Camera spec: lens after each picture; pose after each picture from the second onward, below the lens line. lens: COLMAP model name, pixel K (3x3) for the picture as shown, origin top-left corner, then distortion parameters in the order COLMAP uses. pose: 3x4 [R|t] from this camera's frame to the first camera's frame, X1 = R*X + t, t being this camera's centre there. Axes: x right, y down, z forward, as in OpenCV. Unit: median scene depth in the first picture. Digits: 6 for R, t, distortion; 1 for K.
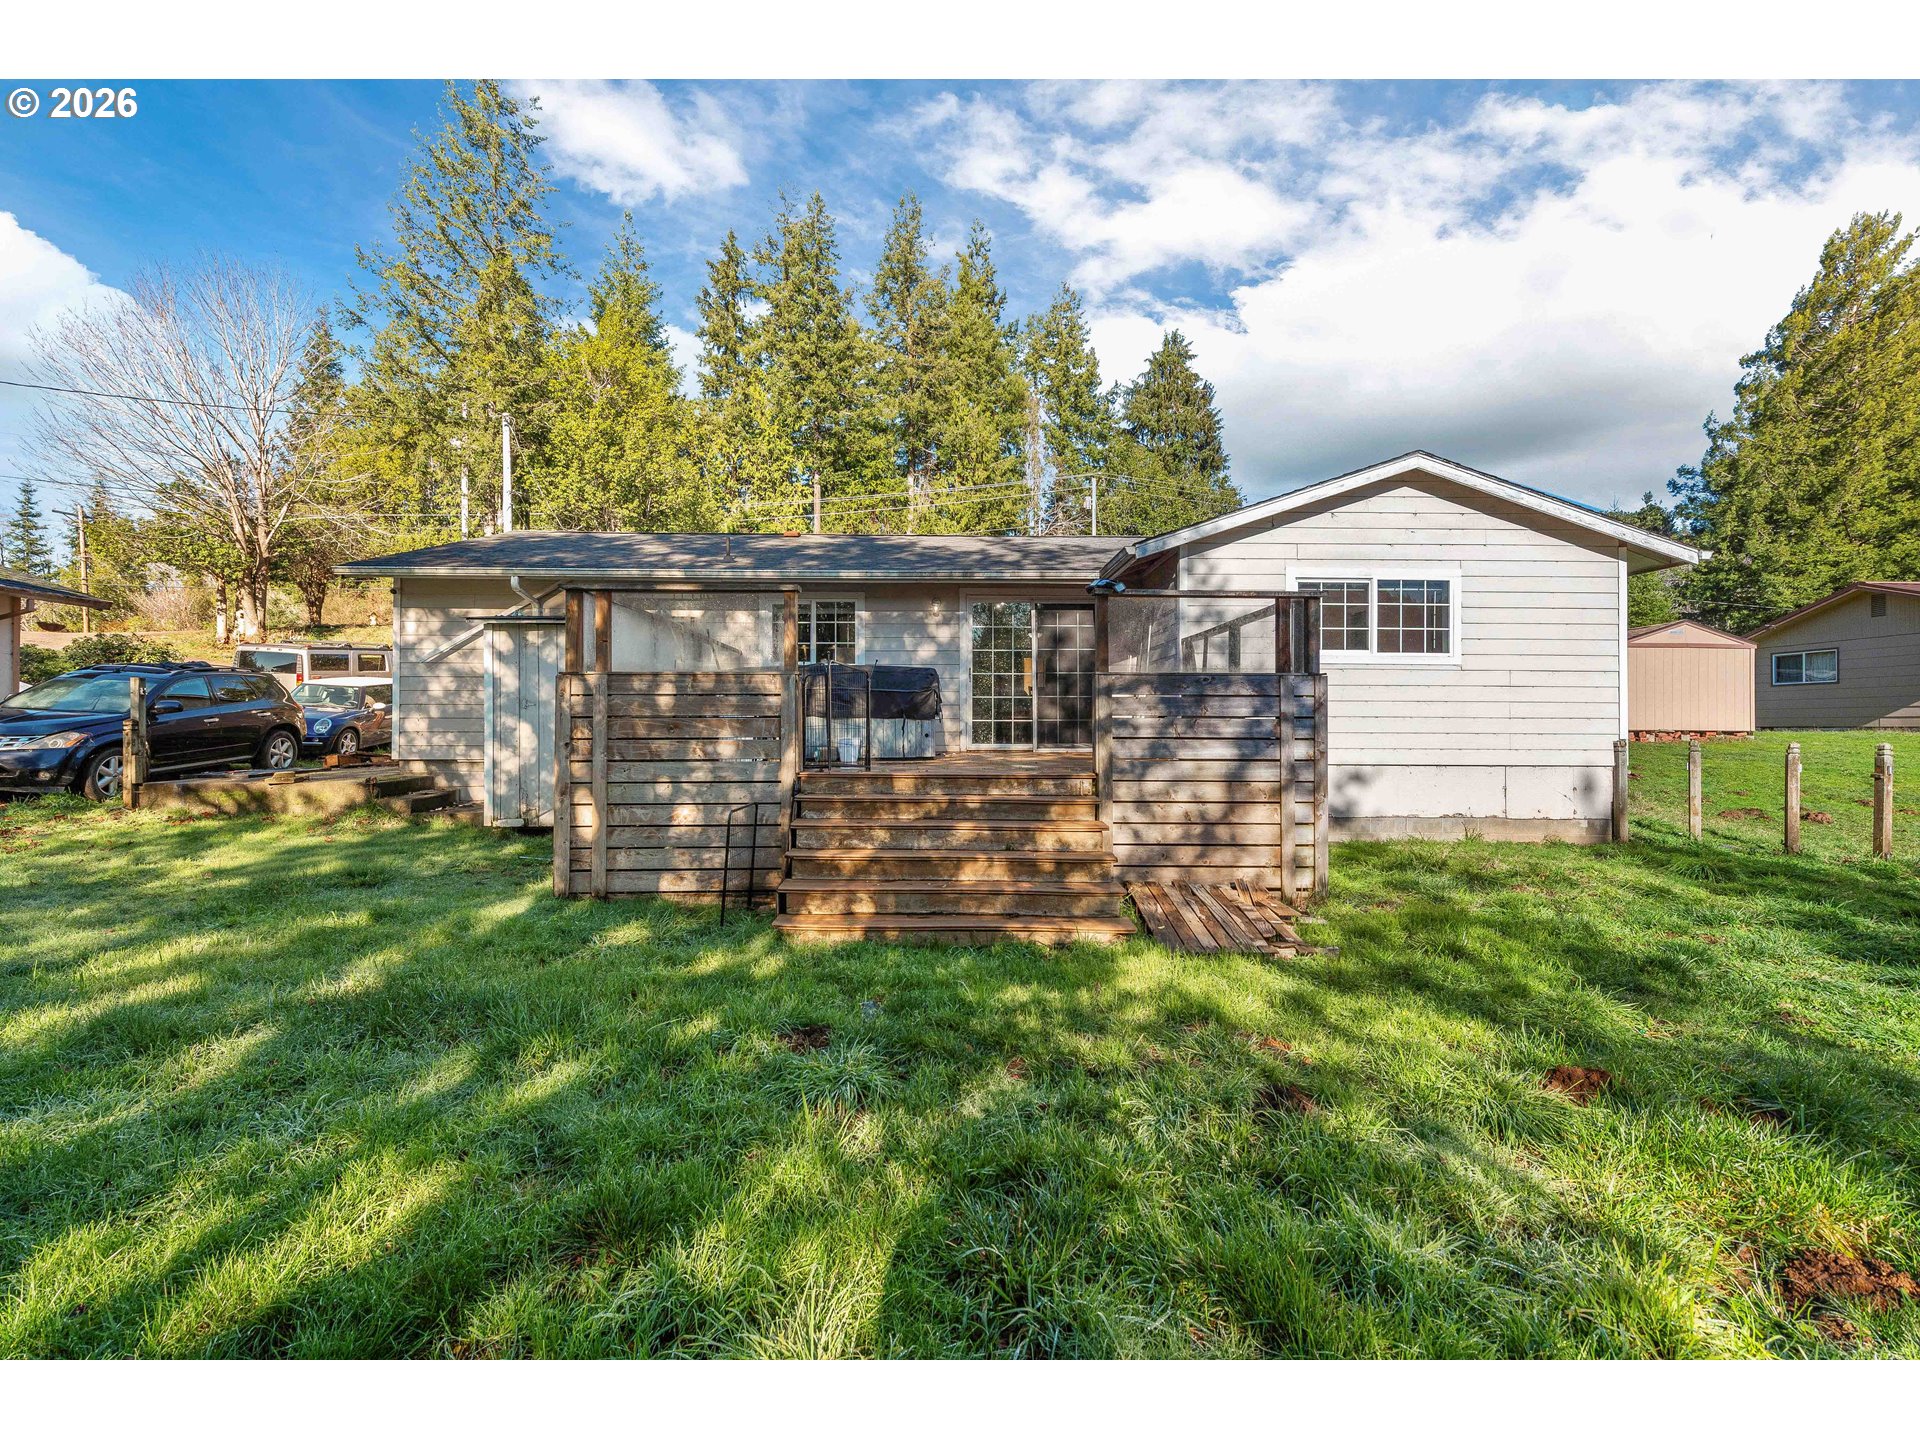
lens RADIAL K [[833.5, 0, 959.2], [0, 833.5, 727.5], [0, 0, 1]] dist [0.009971, -0.000860]
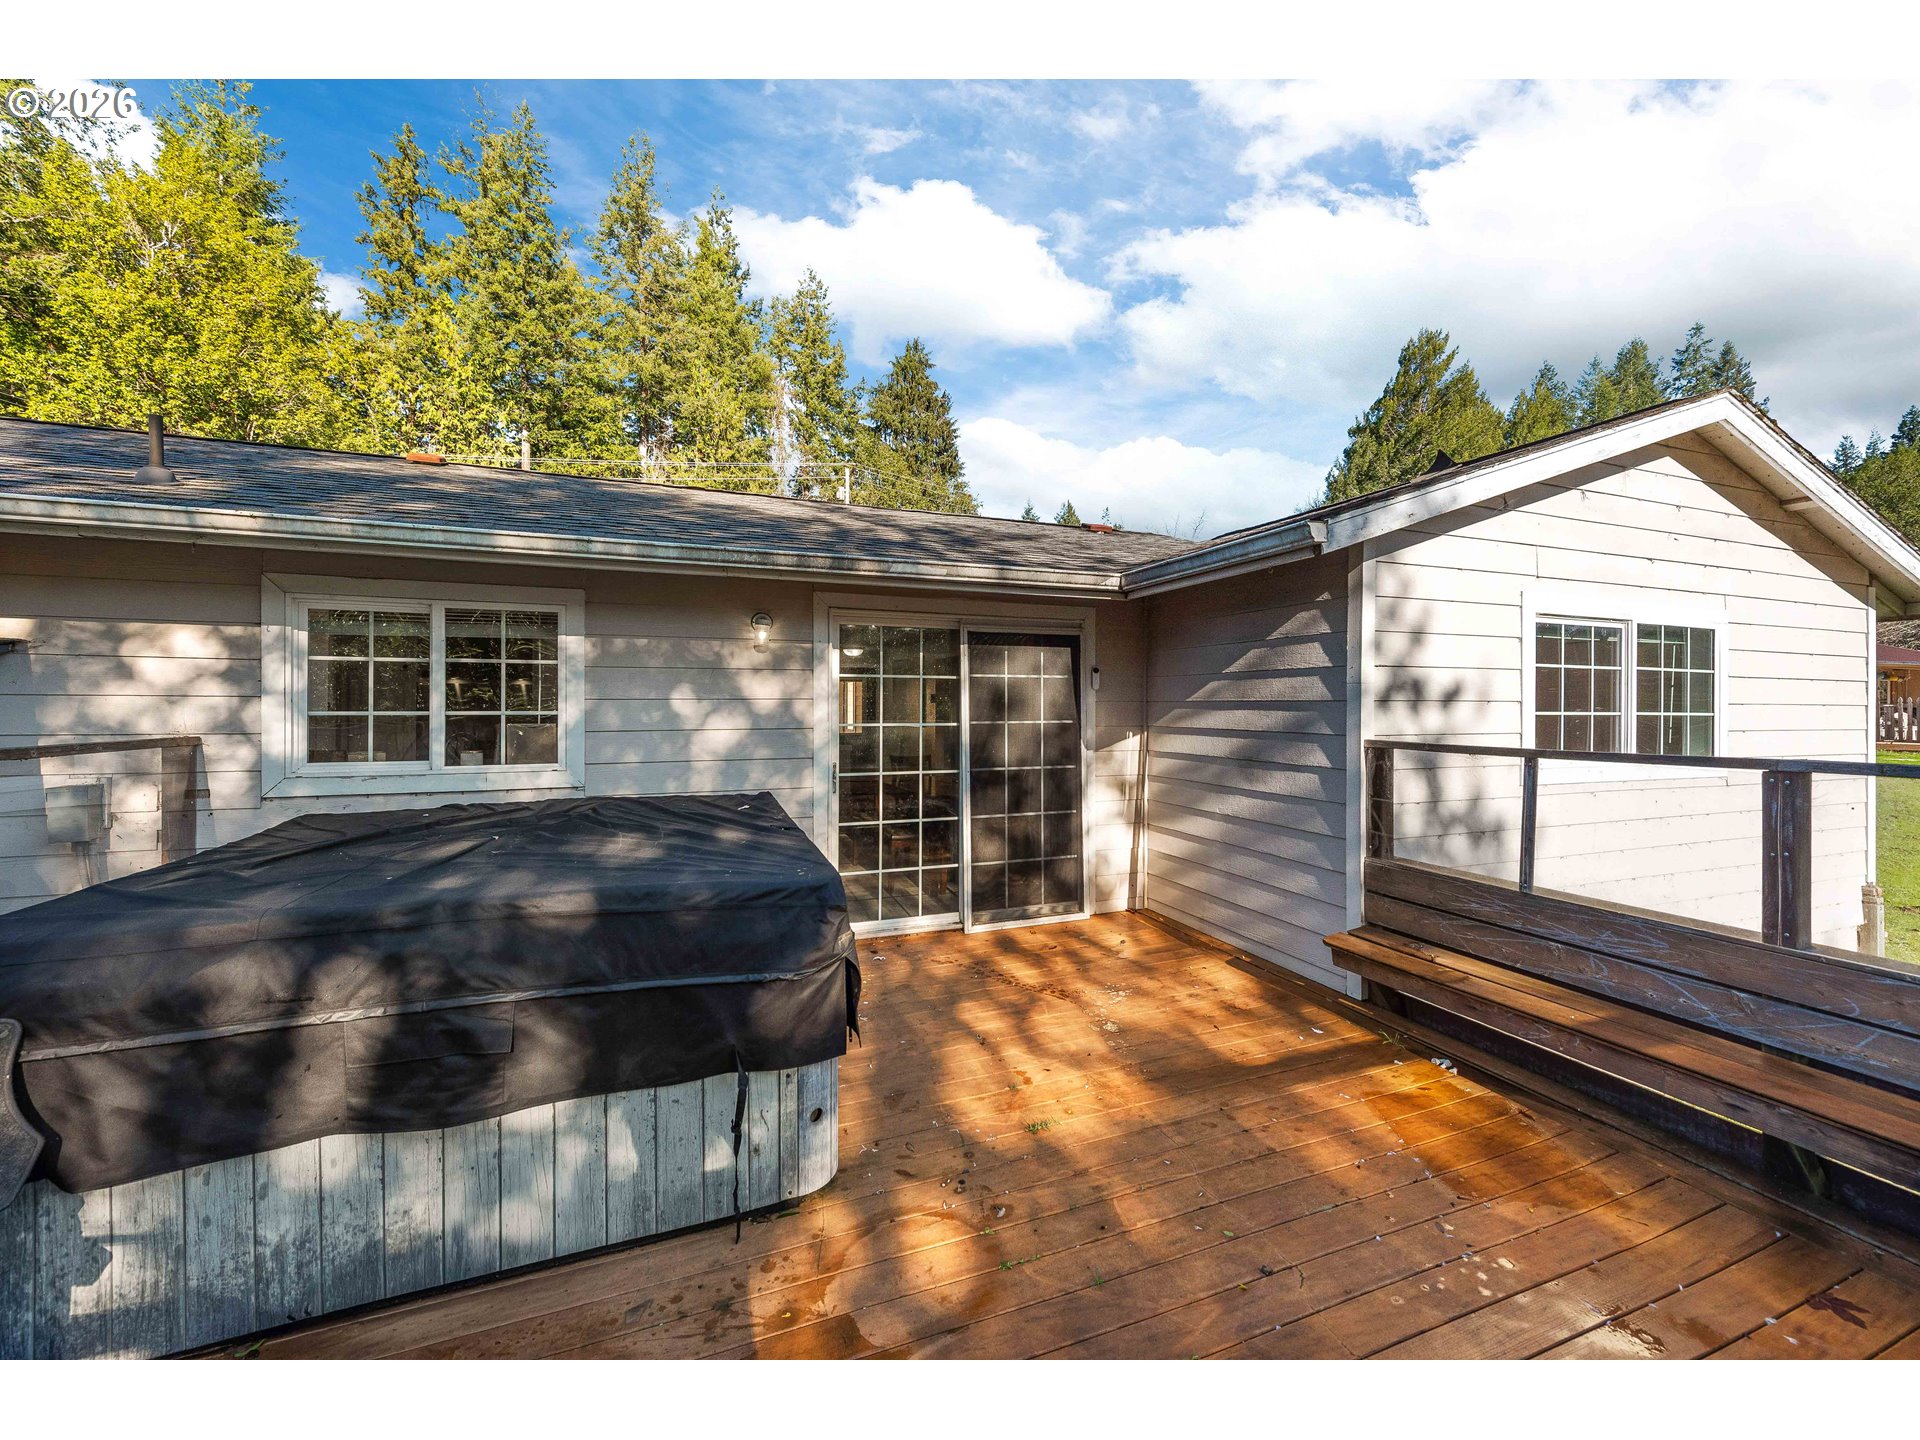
lens RADIAL K [[758.1, 0, 957.7], [0, 758.1, 703.5], [0, 0, 1]] dist [0.011438, -0.001314]
pose [[0.942645, 0.002173, 0.333789, -0.011934], [-0.001491, 0.999996, -0.002300, -0.020813], [-0.333792, 0.001670, 0.942645, 0.114845]]
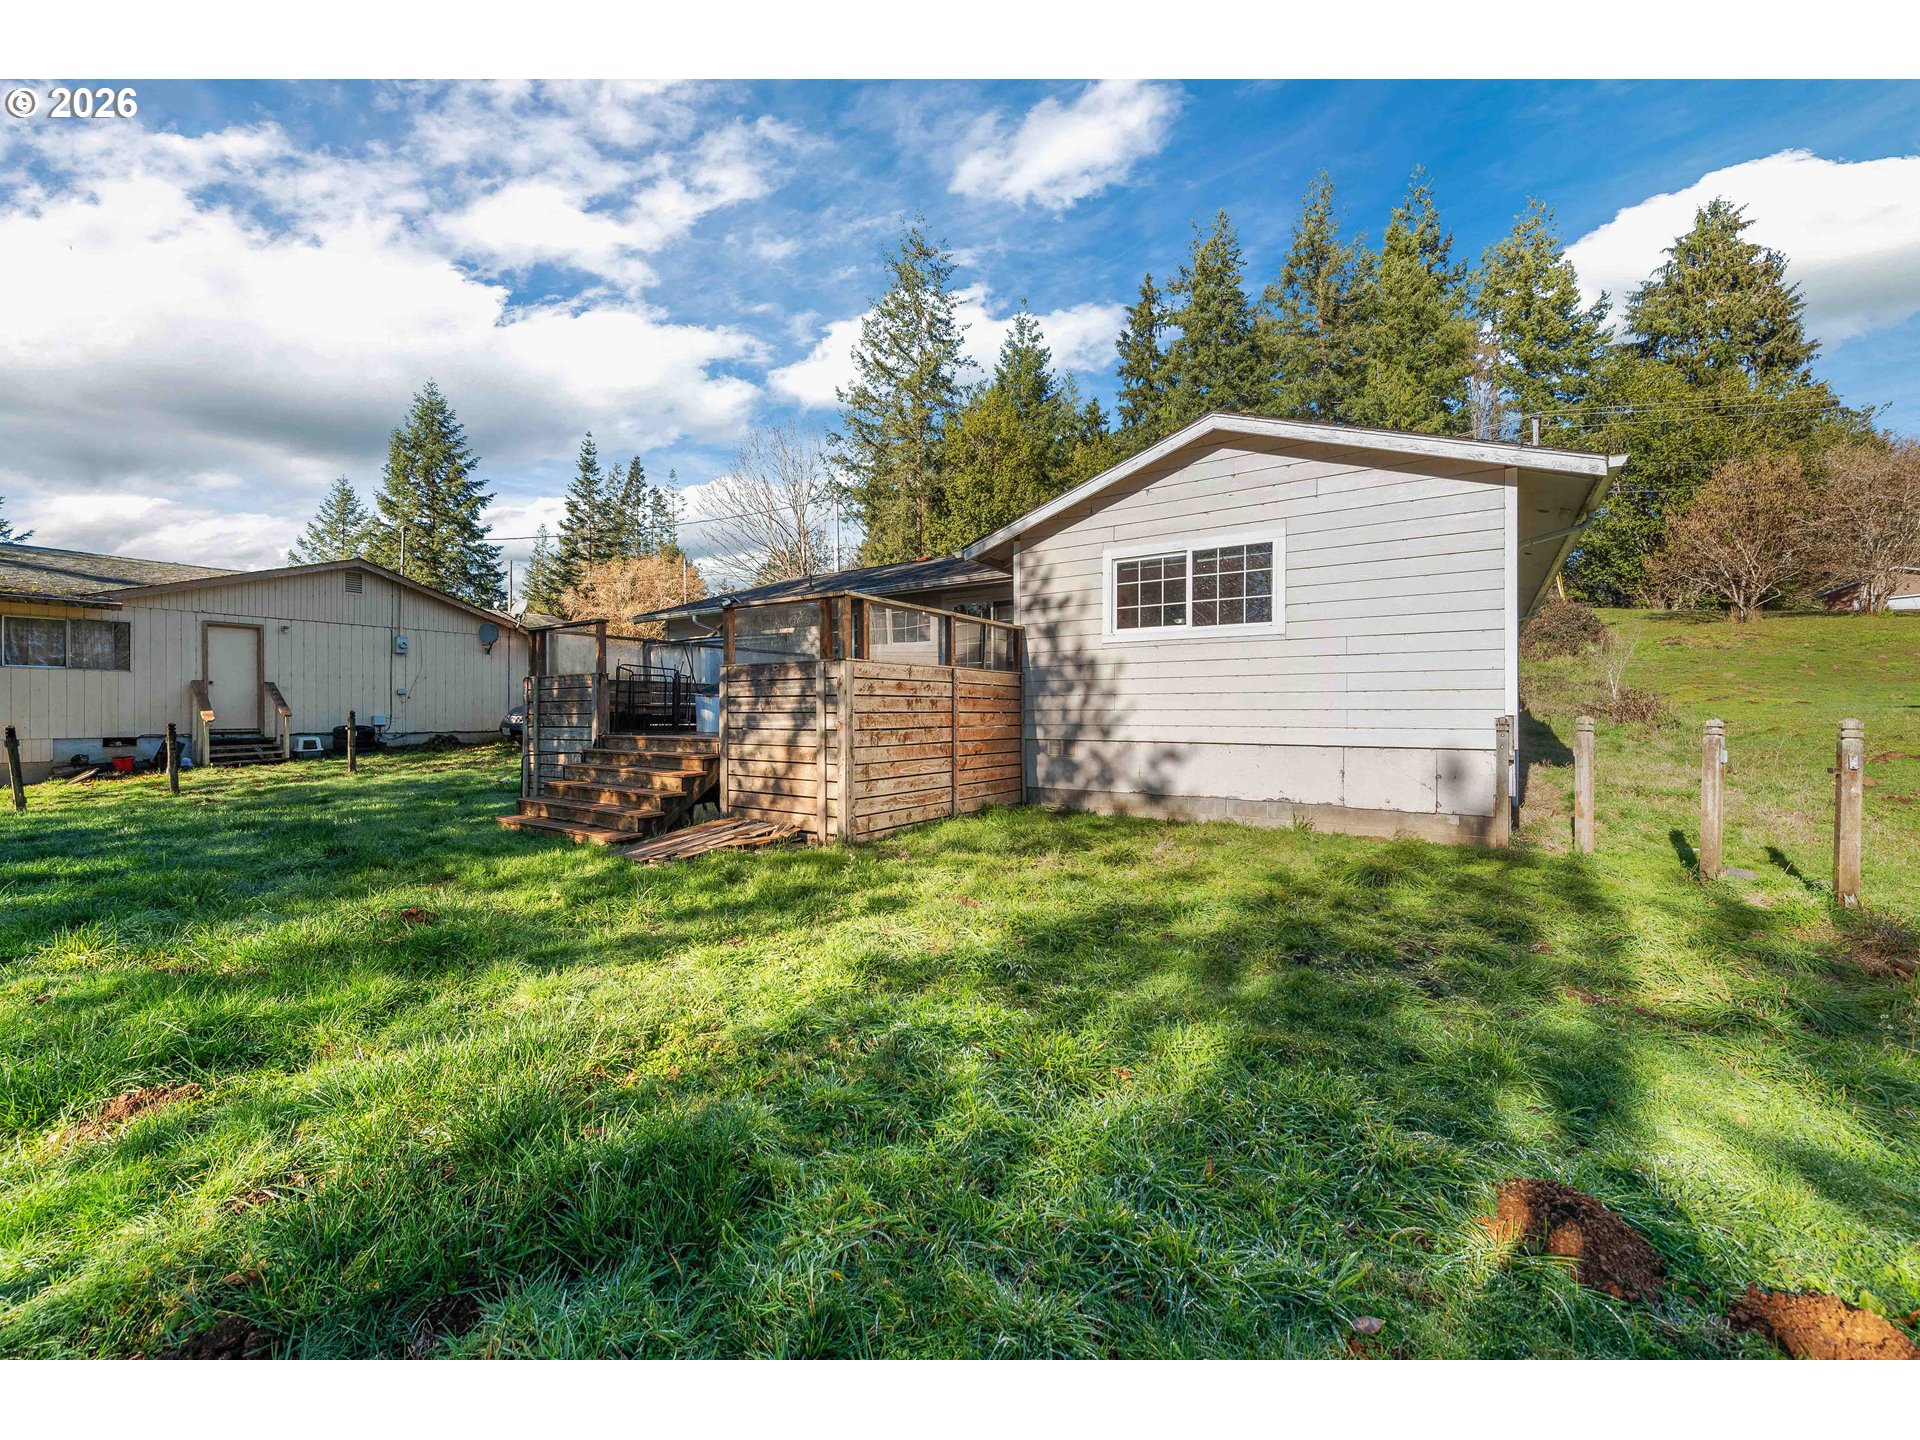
lens RADIAL K [[758.1, 0, 968.0], [0, 758.1, 714.5], [0, 0, 1]] dist [0.011438, -0.001314]
pose [[0.816661, -0.003282, -0.577109, 0.133333], [0.003520, 0.999994, -0.000706, 0.001968], [0.577107, -0.001455, 0.816667, 0.022271]]
